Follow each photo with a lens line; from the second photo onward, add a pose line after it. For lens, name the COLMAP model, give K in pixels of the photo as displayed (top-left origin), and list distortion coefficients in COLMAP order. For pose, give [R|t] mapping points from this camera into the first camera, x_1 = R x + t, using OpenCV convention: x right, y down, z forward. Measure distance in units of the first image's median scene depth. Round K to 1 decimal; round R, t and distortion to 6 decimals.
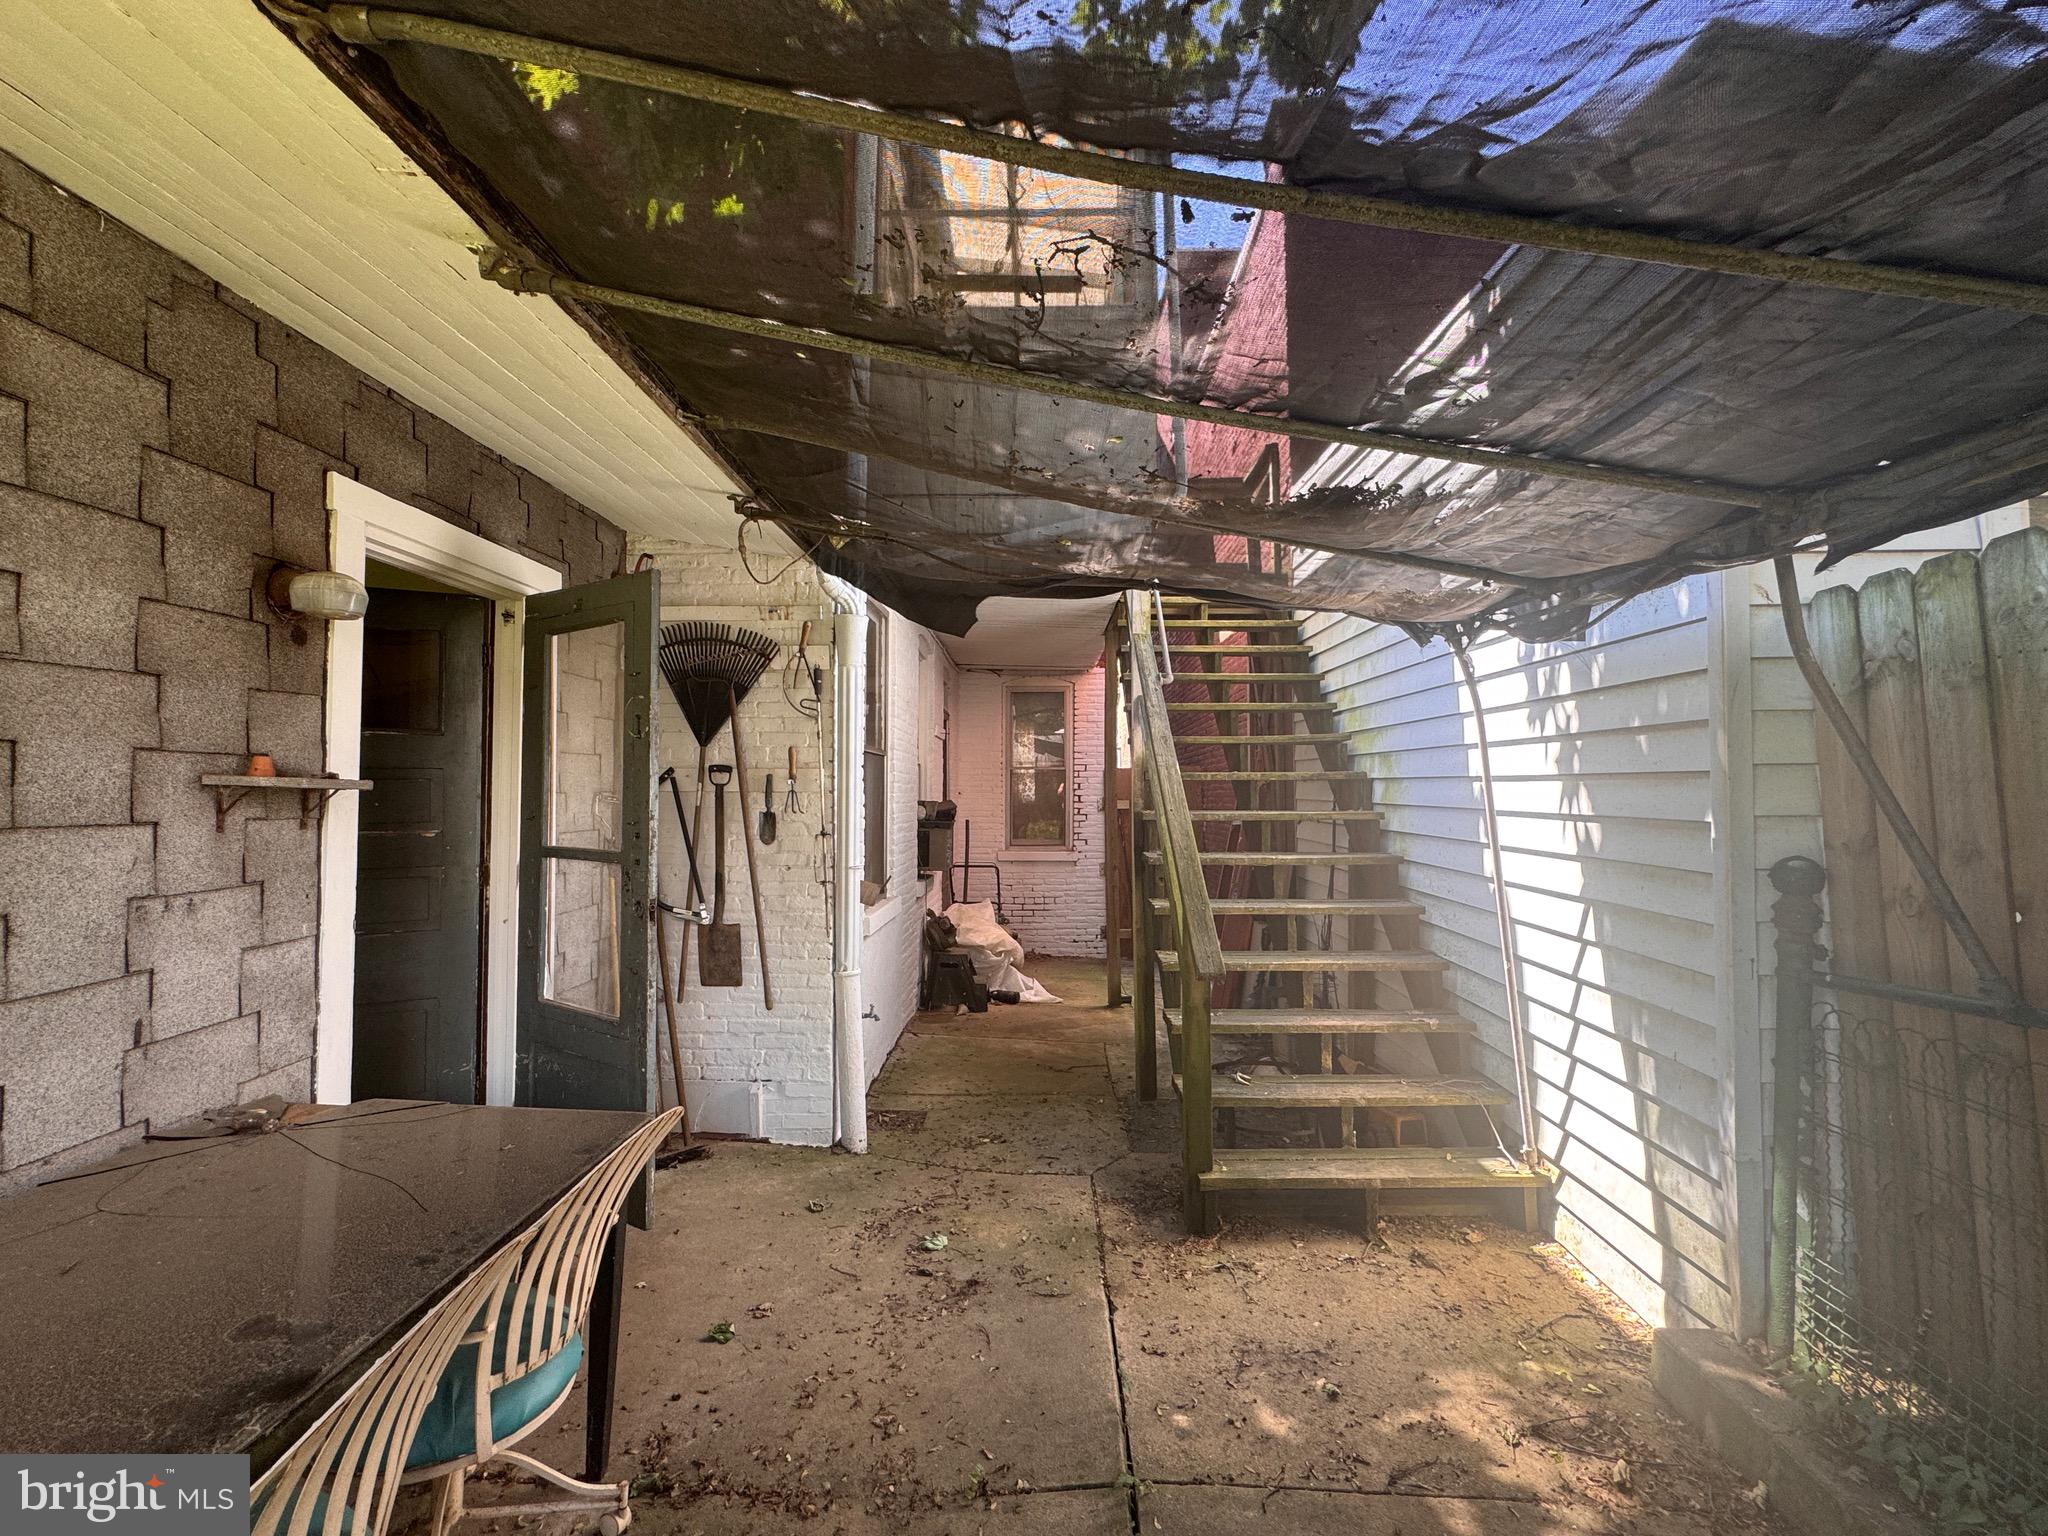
lens RADIAL K [[890.9, 0, 1026.3], [0, 890.9, 772.6], [0, 0, 1]] dist [-0.002493, 0.000234]
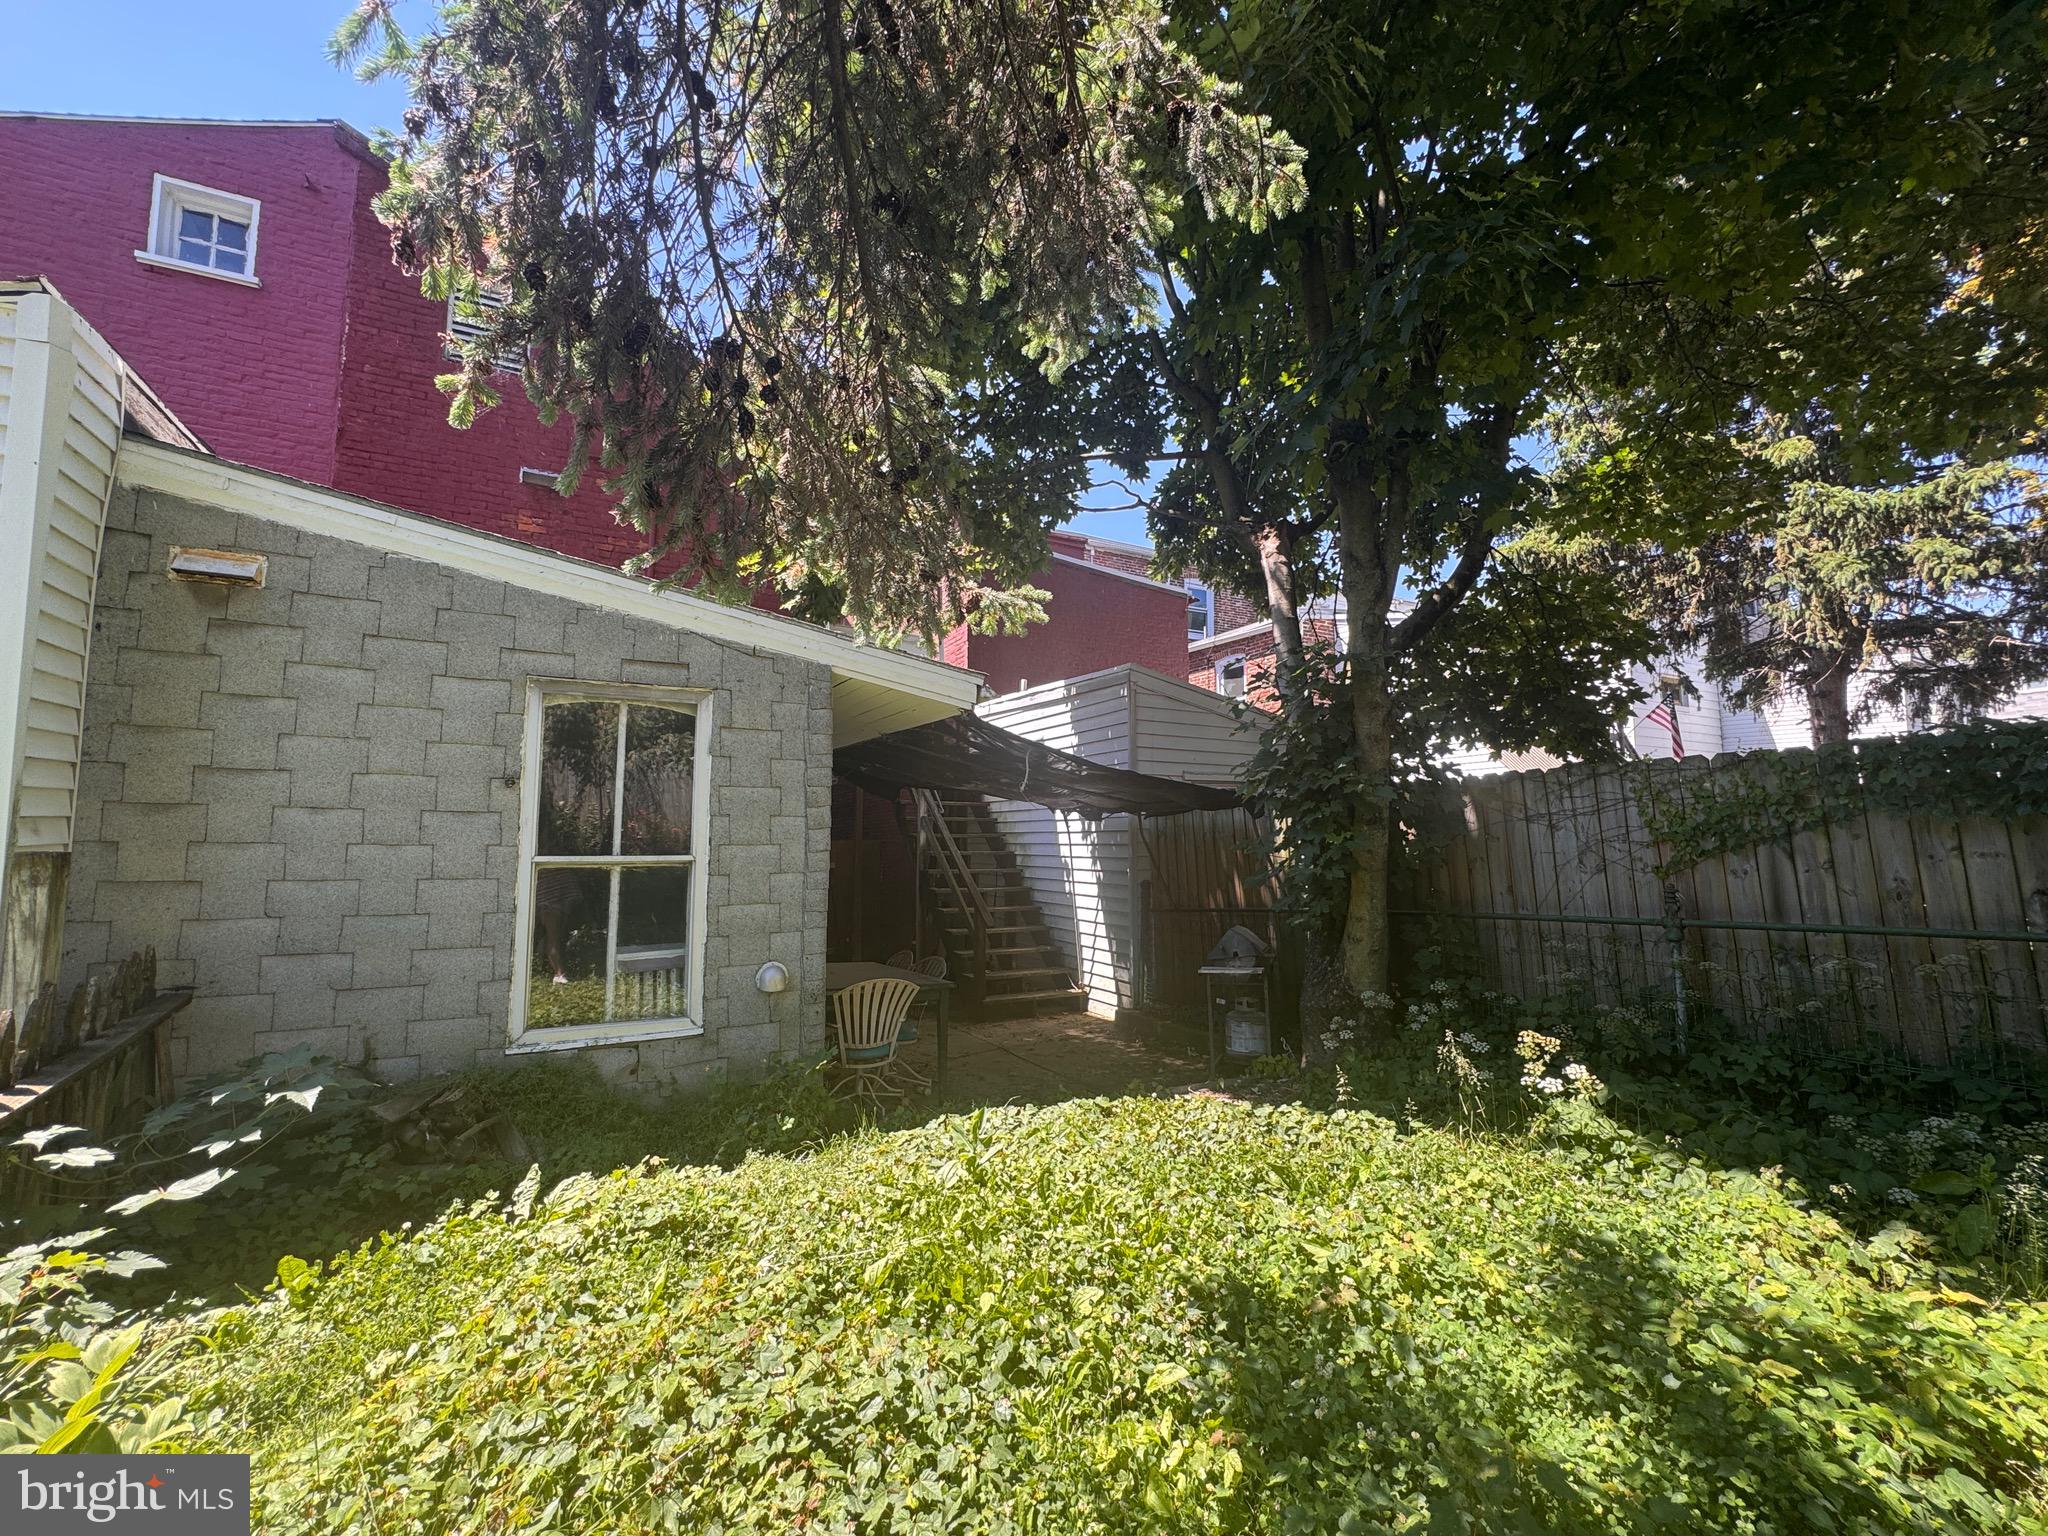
lens RADIAL K [[890.9, 0, 1024.0], [0, 890.9, 768.6], [0, 0, 1]] dist [-0.002493, 0.000234]
pose [[0.874678, 0.049779, 0.482141, -1.127912], [-0.017677, 0.997327, -0.070900, -0.080584], [-0.484382, 0.053492, 0.873220, -1.626030]]
